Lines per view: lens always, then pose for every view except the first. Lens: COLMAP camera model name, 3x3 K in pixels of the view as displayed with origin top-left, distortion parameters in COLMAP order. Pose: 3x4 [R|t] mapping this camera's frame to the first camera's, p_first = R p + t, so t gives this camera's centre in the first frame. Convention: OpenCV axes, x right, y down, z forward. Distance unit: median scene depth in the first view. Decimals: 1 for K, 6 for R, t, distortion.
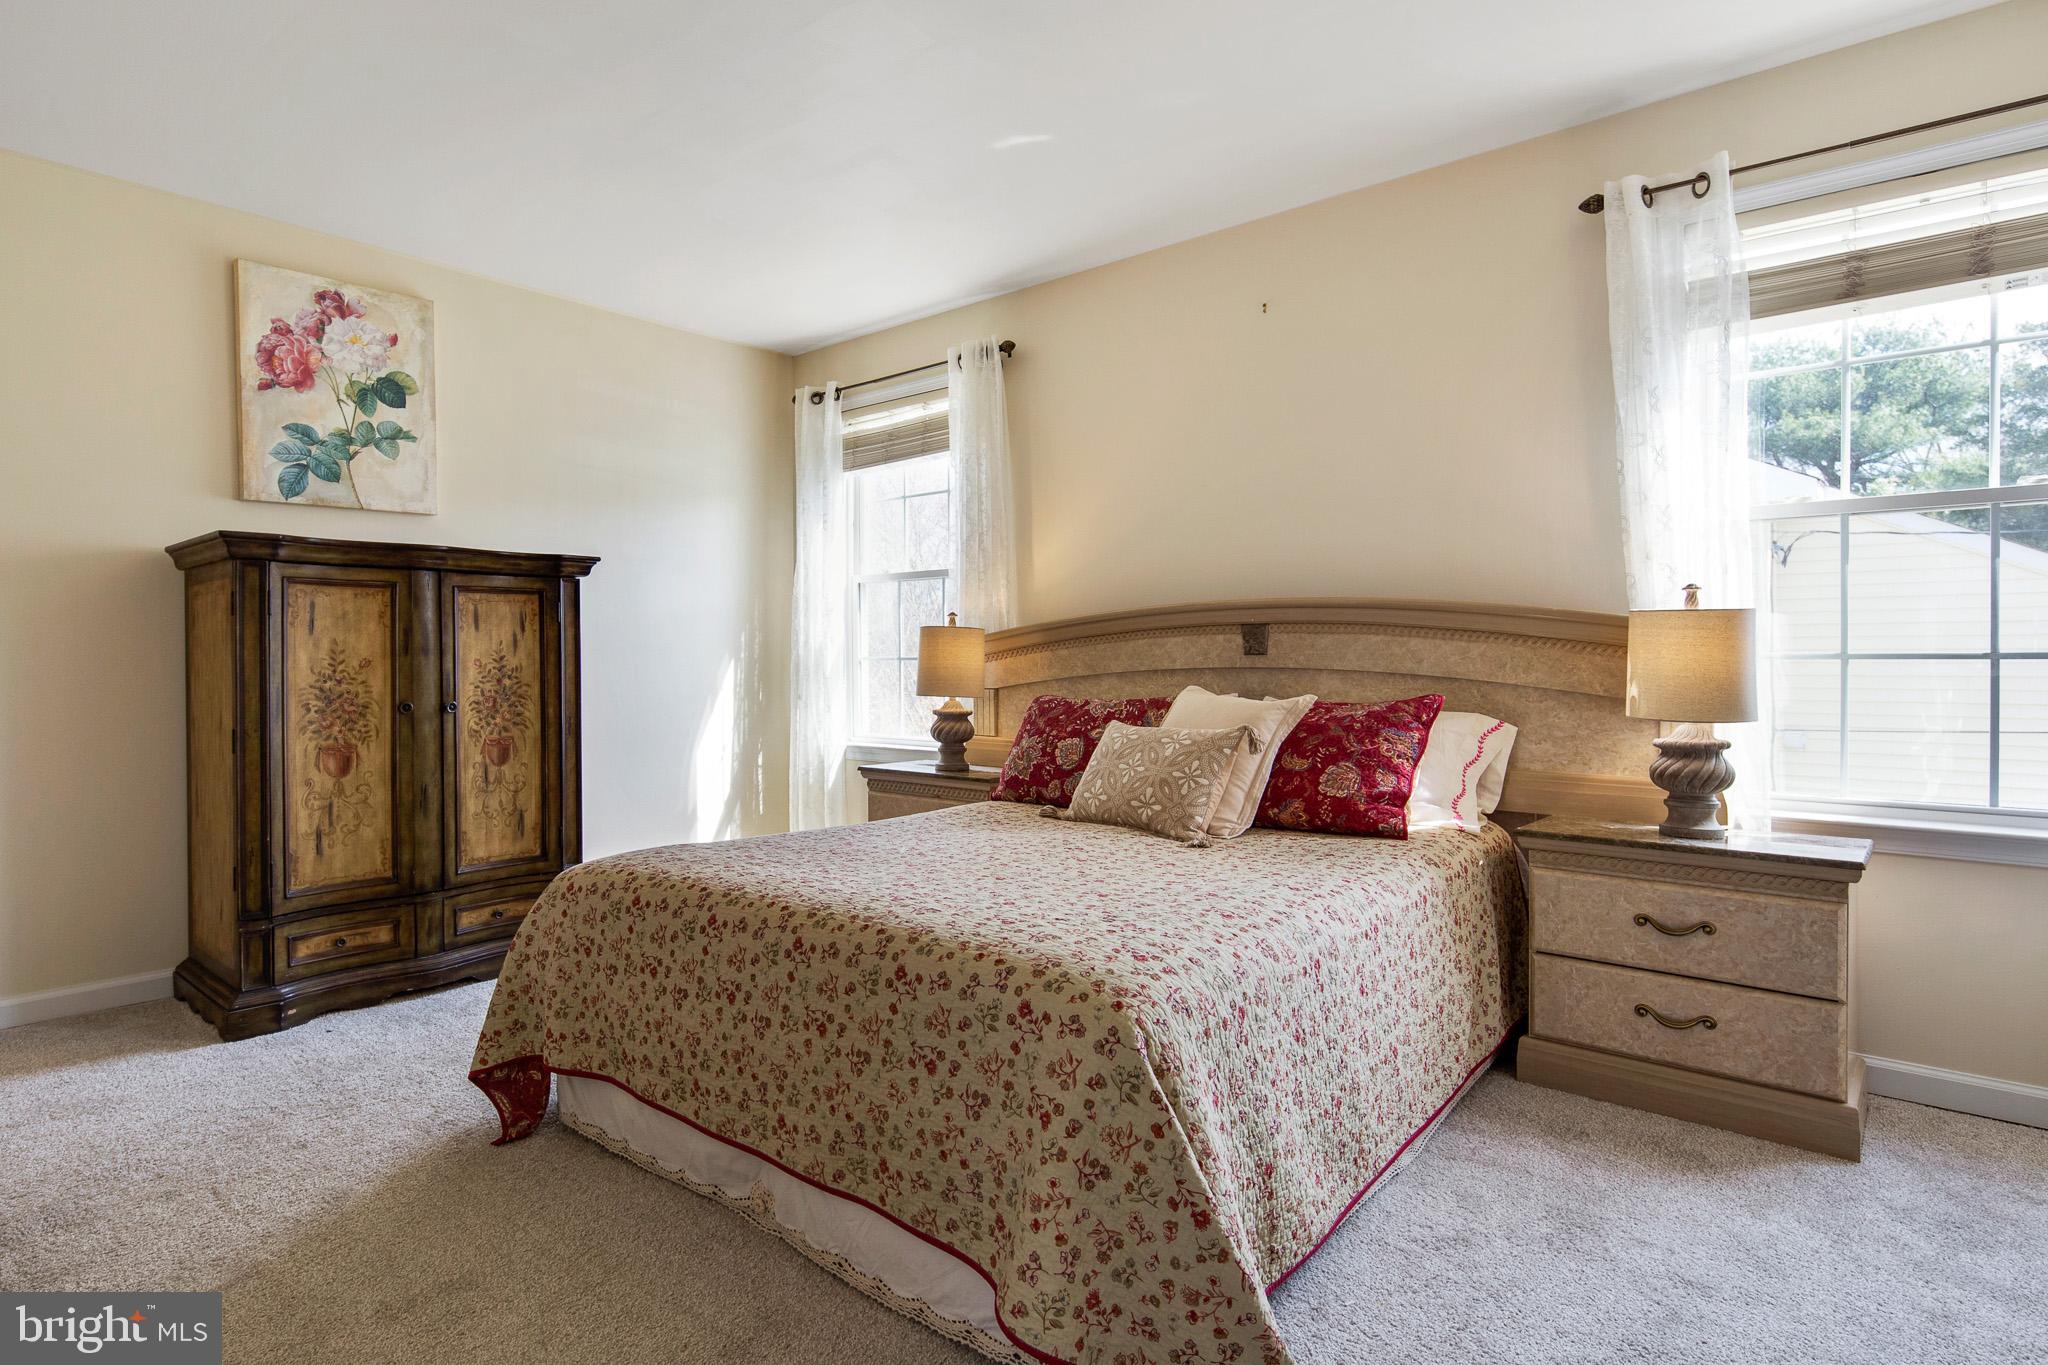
lens RADIAL K [[1017.1, 0, 1025.1], [0, 1017.1, 702.1], [0, 0, 1]] dist [0.001806, -0.000147]
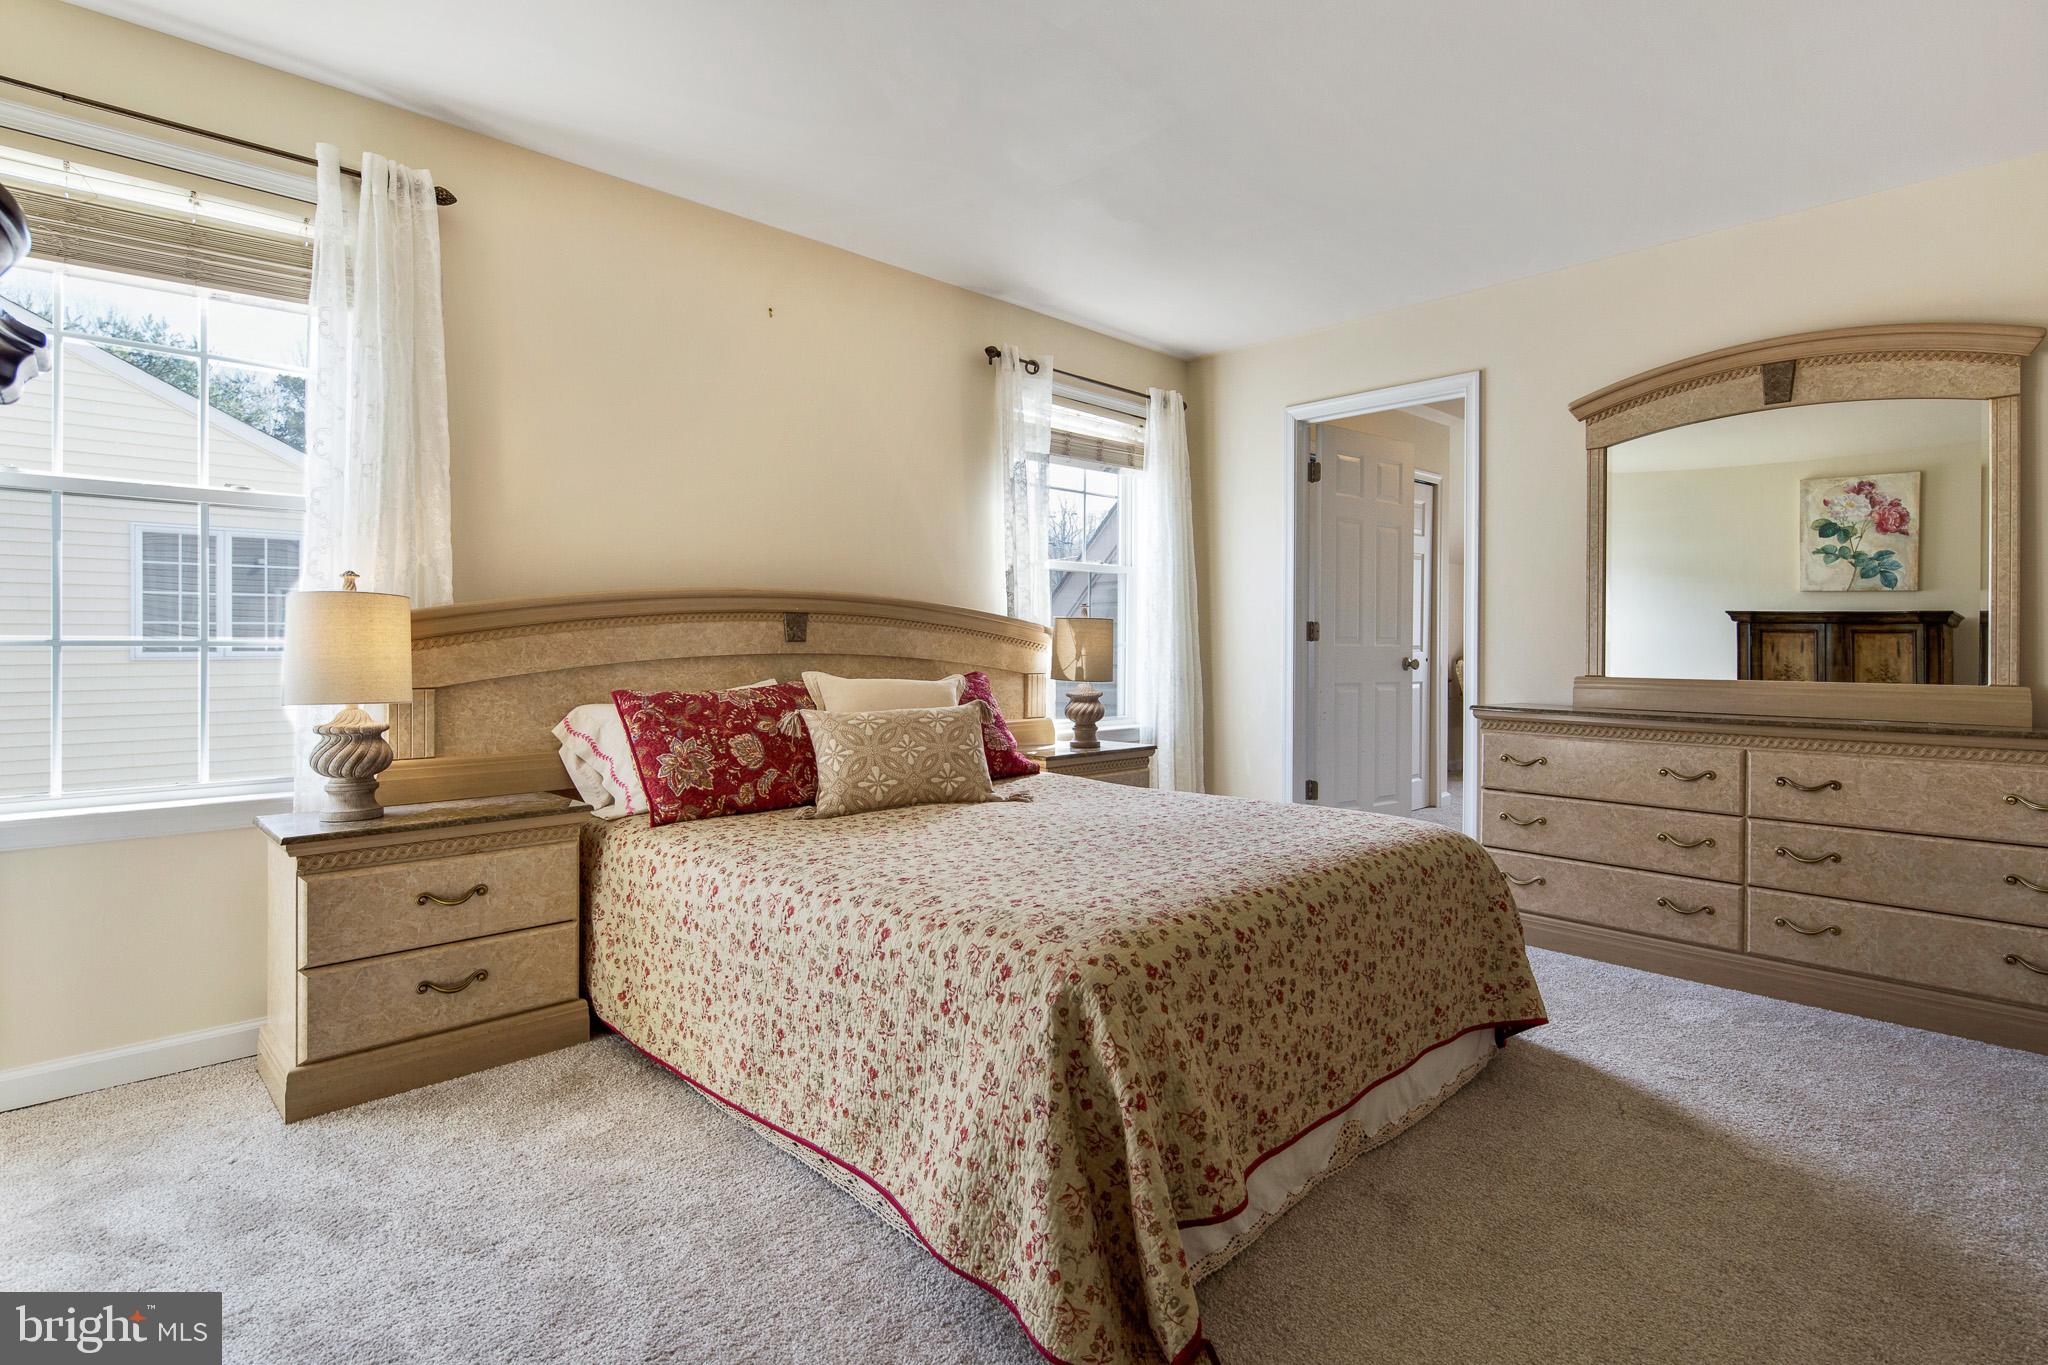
lens RADIAL K [[997.1, 0, 1023.1], [0, 997.1, 650.6], [0, 0, 1]] dist [0.003956, -0.000467]
pose [[0.140848, -0.003269, 0.990026, -0.709585], [0.038778, 0.999245, -0.002217, -0.023871], [-0.989271, 0.038703, 0.140869, 0.575686]]
